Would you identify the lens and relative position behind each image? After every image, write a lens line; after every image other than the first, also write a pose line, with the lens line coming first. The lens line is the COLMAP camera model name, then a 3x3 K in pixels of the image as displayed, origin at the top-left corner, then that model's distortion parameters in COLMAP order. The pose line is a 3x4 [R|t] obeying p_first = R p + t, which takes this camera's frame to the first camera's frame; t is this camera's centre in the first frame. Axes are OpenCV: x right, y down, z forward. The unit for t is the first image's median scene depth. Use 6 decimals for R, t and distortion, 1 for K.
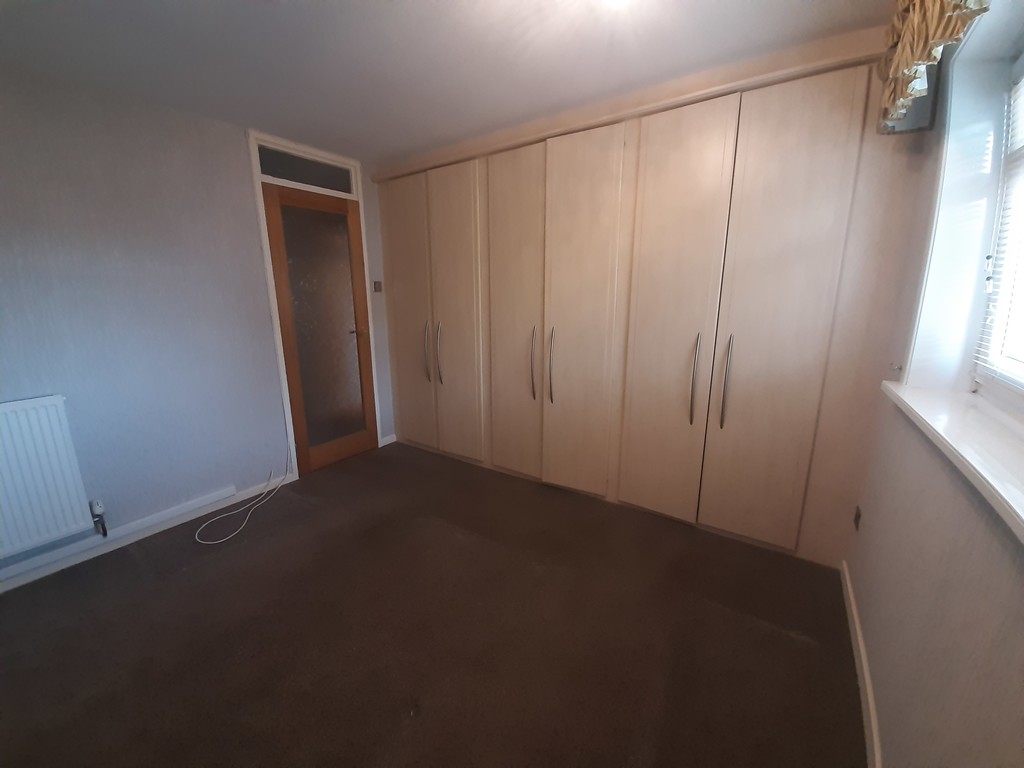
lens RADIAL K [[402.0, 0, 502.8], [0, 402.0, 378.8], [0, 0, 1]] dist [0.015997, -0.009279]
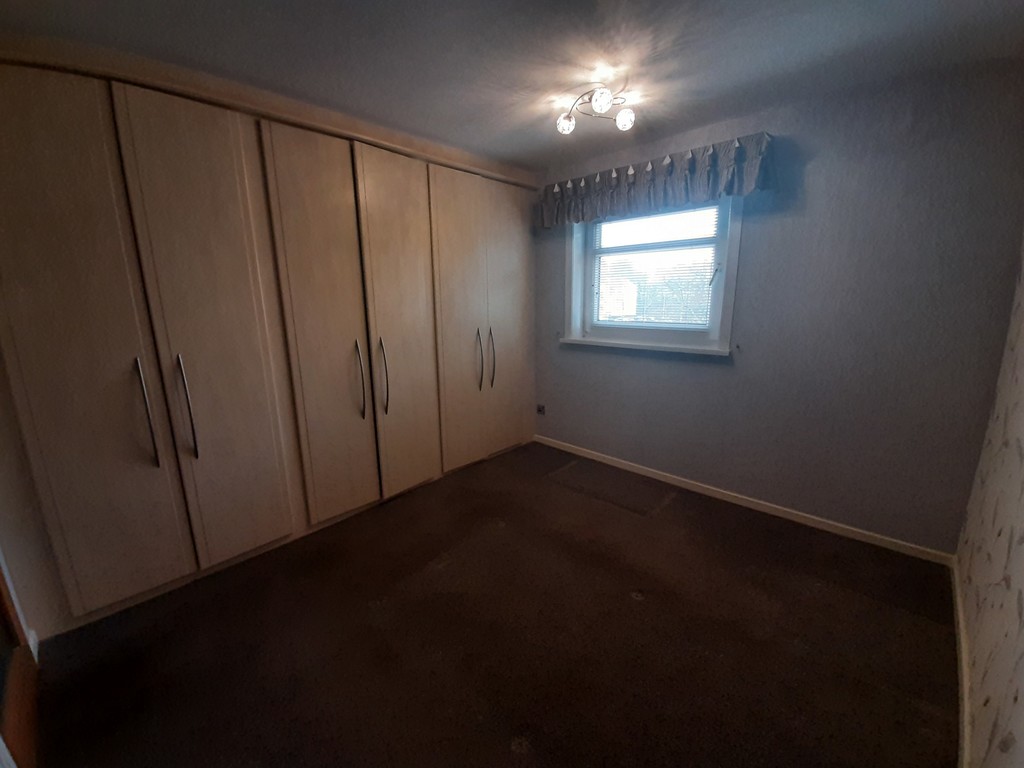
lens RADIAL K [[402.0, 0, 502.8], [0, 402.0, 378.8], [0, 0, 1]] dist [0.015997, -0.009279]
pose [[0.172204, -0.190034, 0.966557, -0.705144], [0.221761, 0.963506, 0.149925, -0.098846], [-0.959775, 0.188528, 0.208062, 0.471287]]
